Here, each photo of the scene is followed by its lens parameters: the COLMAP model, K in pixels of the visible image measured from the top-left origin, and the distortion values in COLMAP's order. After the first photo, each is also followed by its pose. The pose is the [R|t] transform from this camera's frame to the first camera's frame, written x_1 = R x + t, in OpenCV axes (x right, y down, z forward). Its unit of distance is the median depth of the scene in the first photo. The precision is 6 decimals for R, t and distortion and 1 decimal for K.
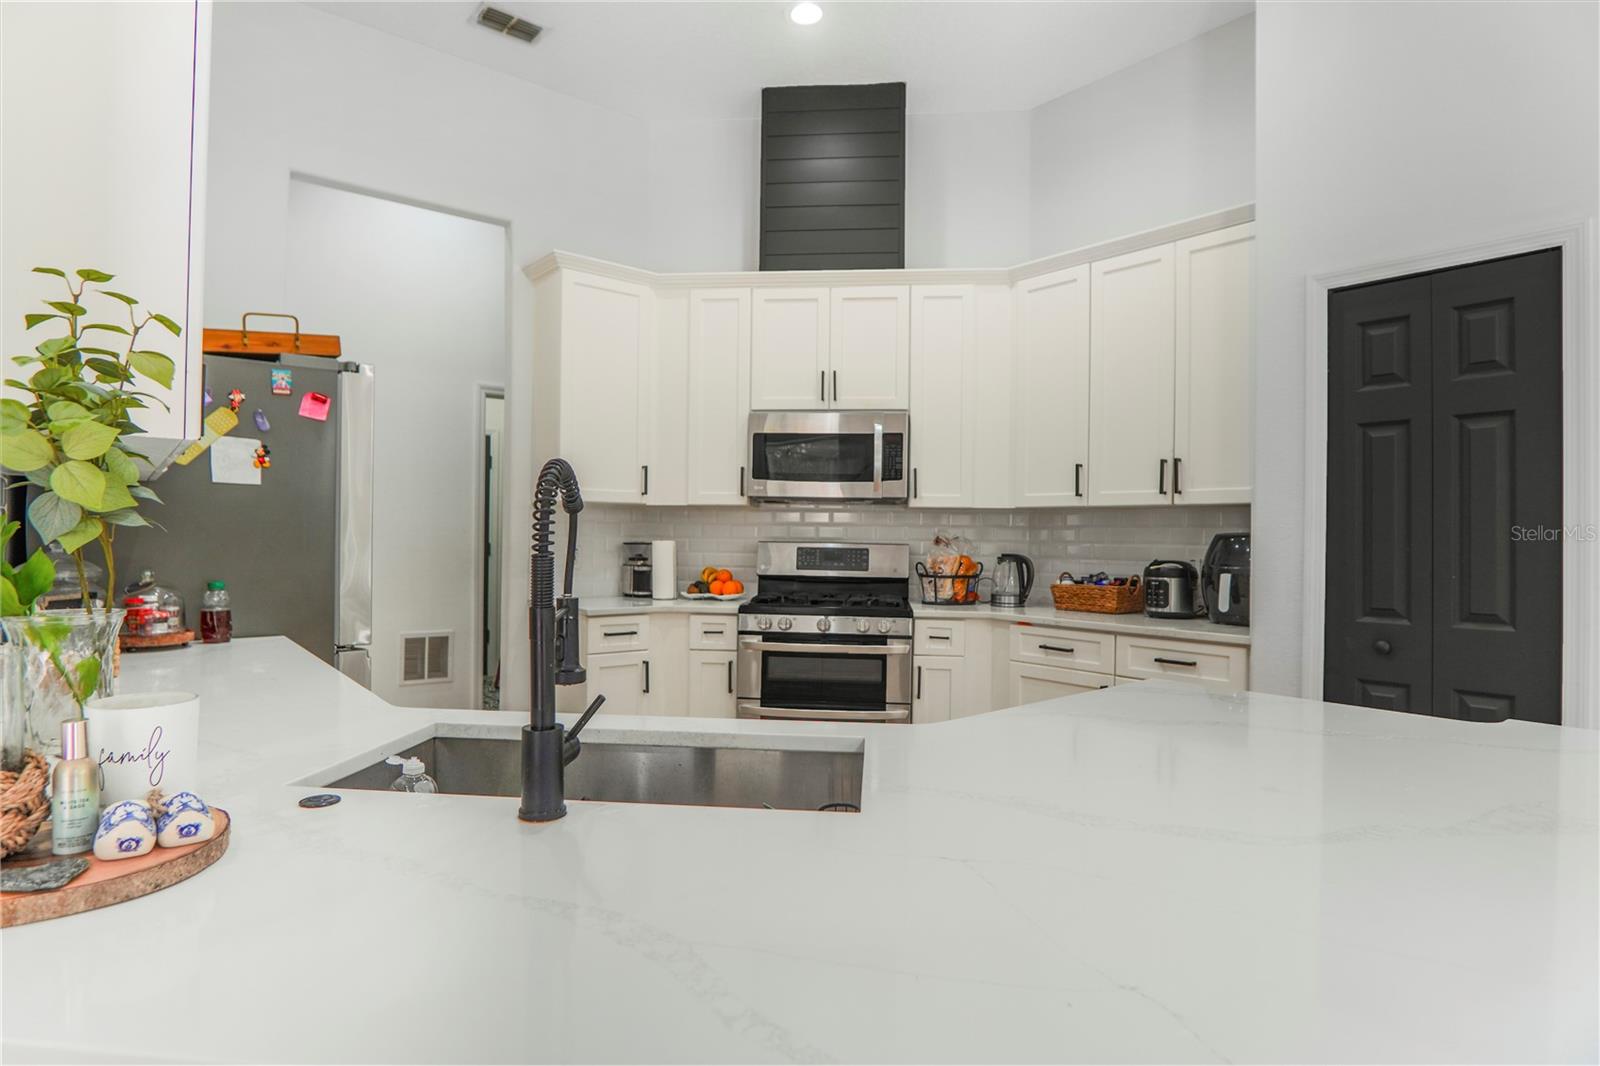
lens RADIAL K [[866.8, 0, 790.8], [0, 866.8, 533.5], [0, 0, 1]] dist [-0.022304, 0.000192]
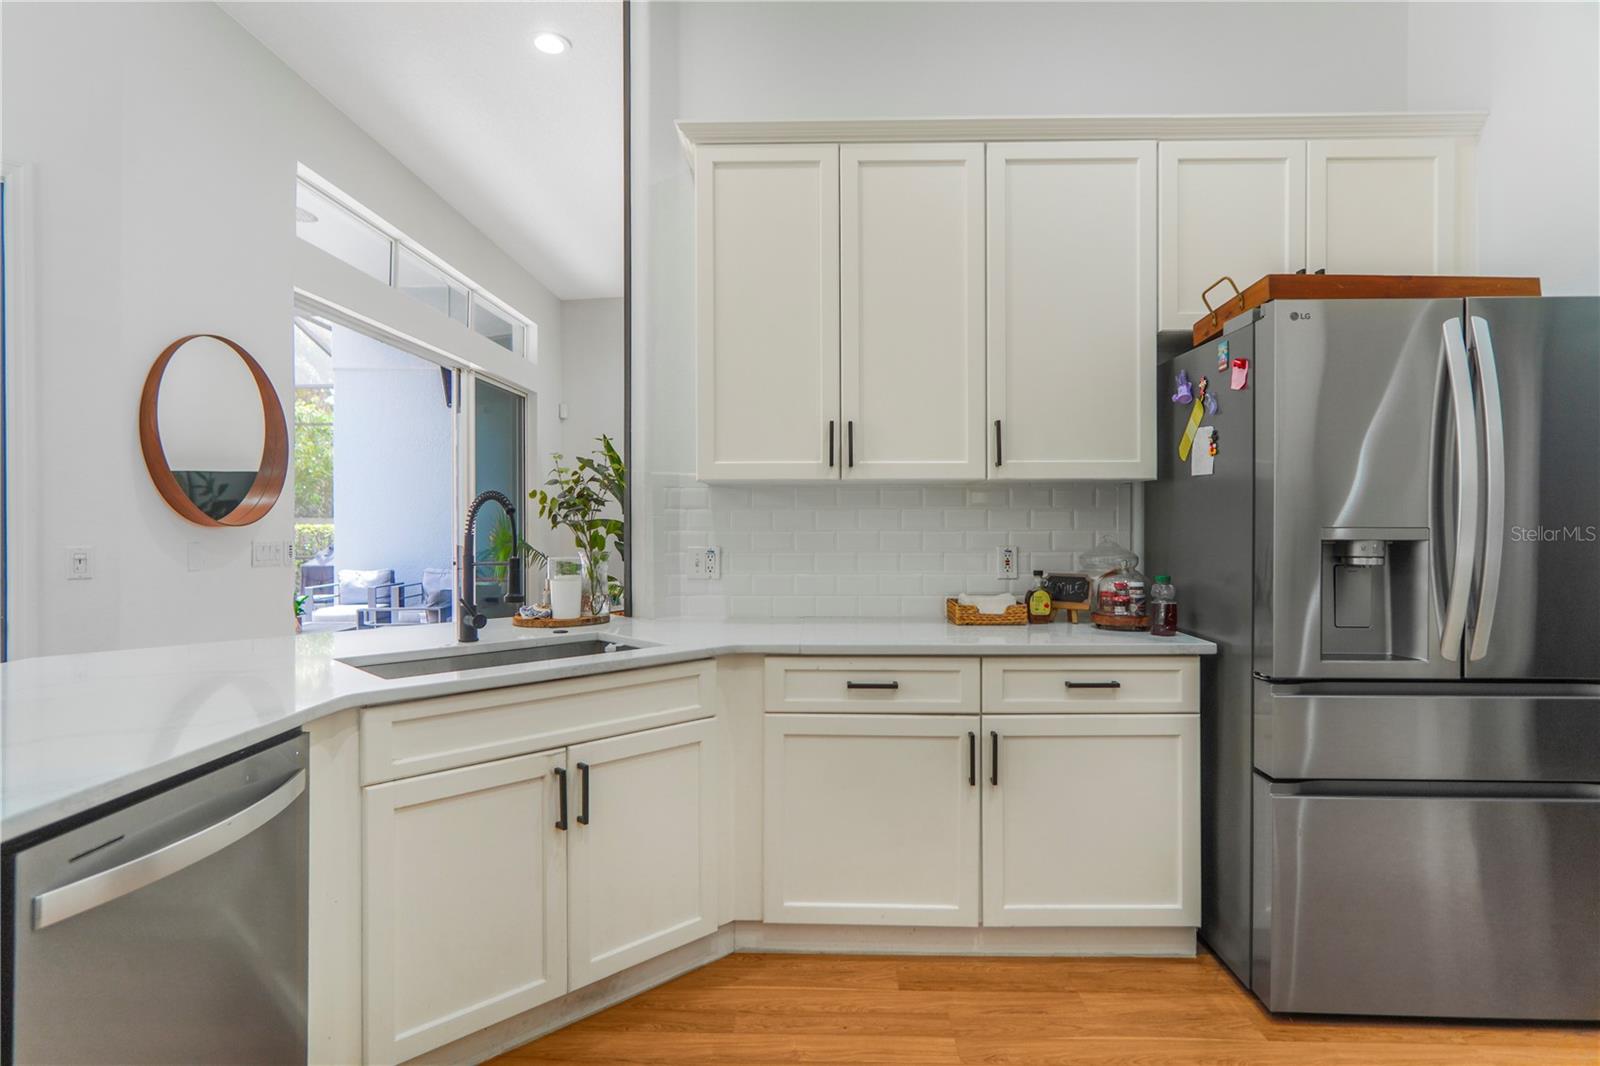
lens RADIAL K [[846.3, 0, 800.0], [0, 846.3, 533.0], [0, 0, 1]] dist [-0.052733, 0.000156]
pose [[-0.652396, 0.004072, -0.757867, 0.223203], [-0.003317, 0.999961, 0.008228, -0.000406], [0.757871, 0.007881, -0.652357, 0.818107]]
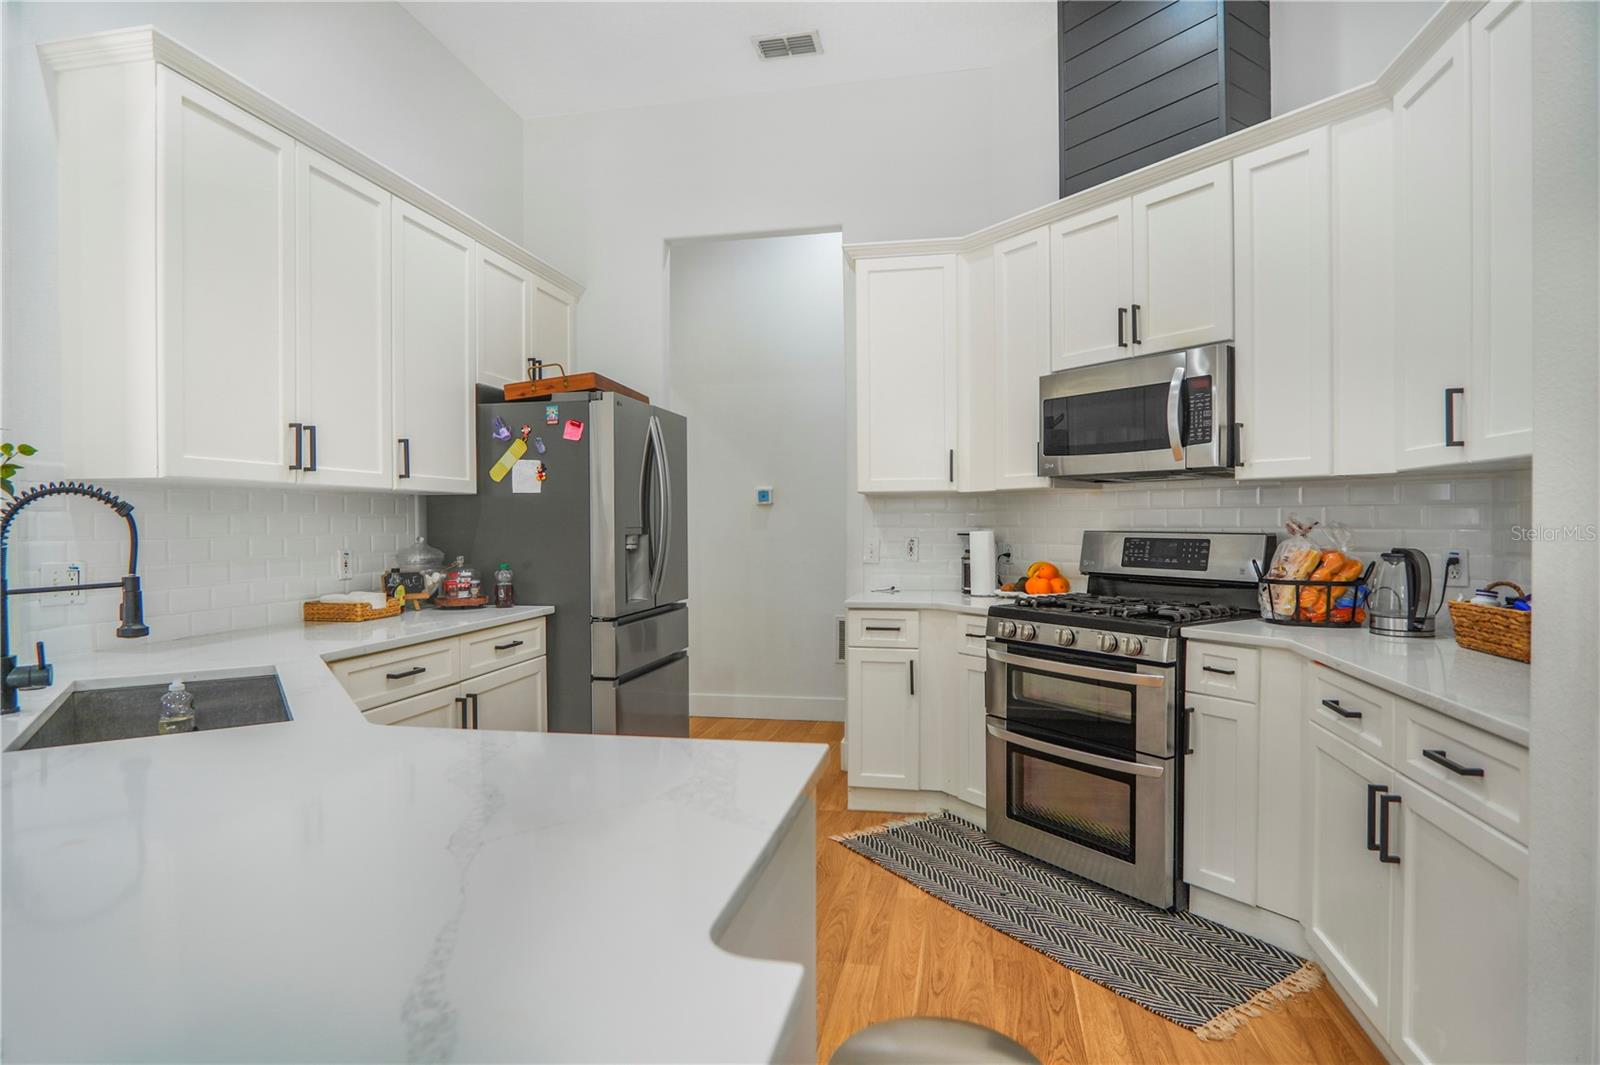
lens RADIAL K [[866.8, 0, 790.8], [0, 866.8, 533.0], [0, 0, 1]] dist [-0.022304, 0.000192]
pose [[0.633222, -0.006176, -0.773946, 0.448310], [0.015192, 0.999875, 0.004451, 0.003663], [0.773821, -0.014576, 0.633236, 0.290027]]
